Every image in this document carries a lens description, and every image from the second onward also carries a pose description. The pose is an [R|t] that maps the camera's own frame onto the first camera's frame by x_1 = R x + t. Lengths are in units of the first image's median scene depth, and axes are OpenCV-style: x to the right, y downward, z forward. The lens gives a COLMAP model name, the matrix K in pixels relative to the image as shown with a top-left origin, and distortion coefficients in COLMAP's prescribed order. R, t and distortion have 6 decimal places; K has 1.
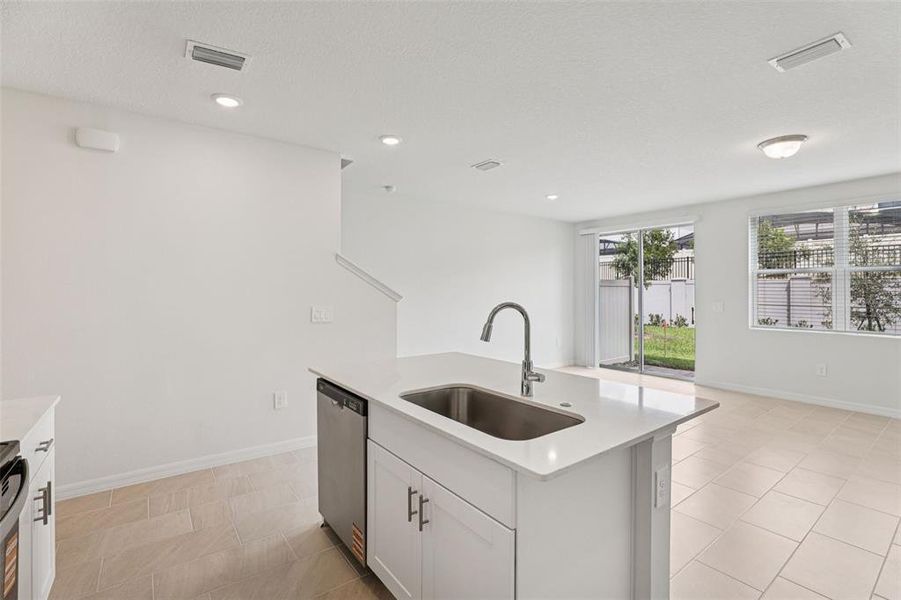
lens RADIAL K [[408.6, 0, 452.0], [0, 408.6, 293.2], [0, 0, 1]] dist [-0.000388, 0.000337]
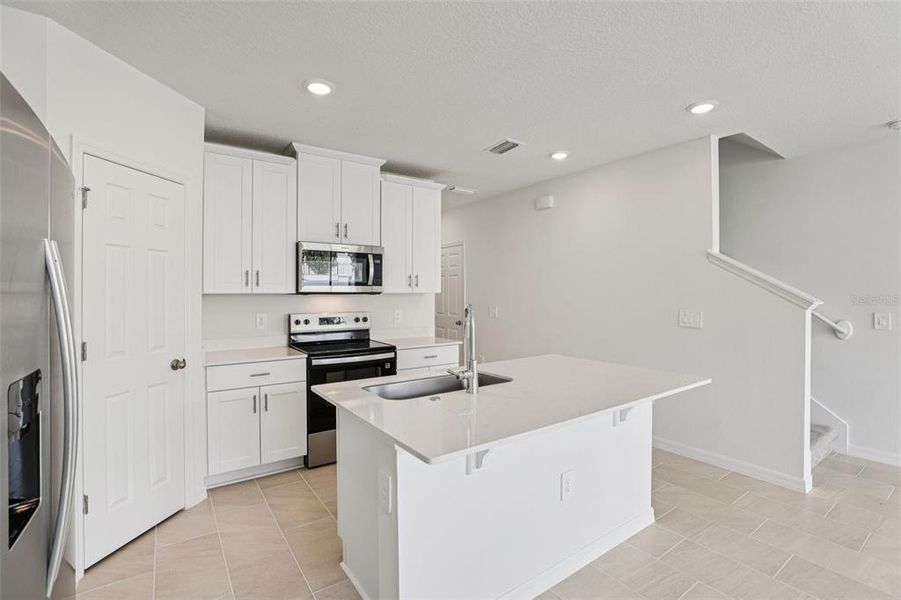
lens RADIAL K [[429.9, 0, 450.5], [0, 429.9, 300.0], [0, 0, 1]] dist [0.000497, 0.000089]
pose [[0.000402, 0.018002, -0.999838, 0.910798], [-0.005119, 0.999825, 0.017999, -0.007787], [0.999987, 0.005111, 0.000494, 0.630835]]
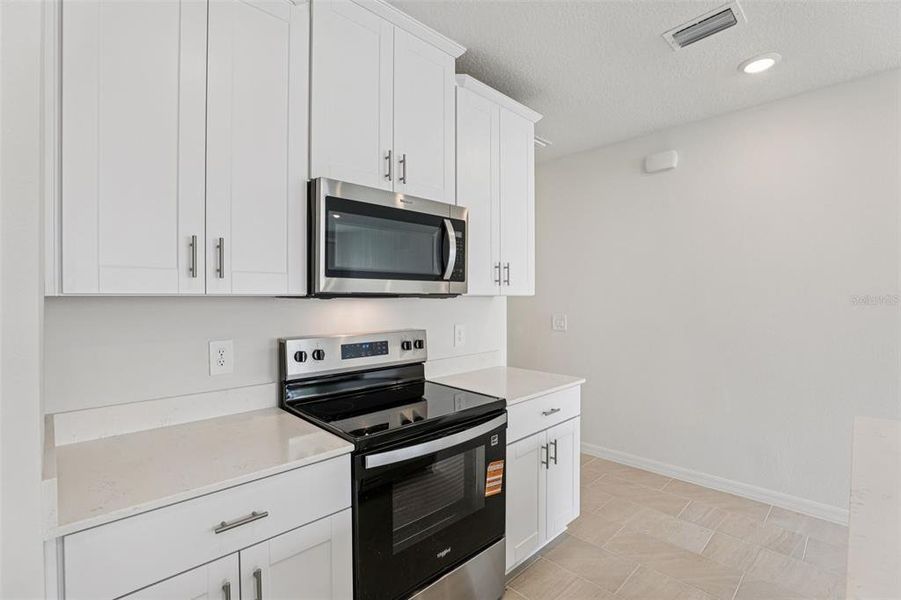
lens RADIAL K [[412.2, 0, 447.5], [0, 412.2, 306.3], [0, 0, 1]] dist [-0.009264, 0.000126]
pose [[0.170316, 0.023196, -0.985116, 0.154406], [-0.006527, 0.999728, 0.022411, -0.000985], [0.985368, 0.002613, 0.170421, 0.237002]]
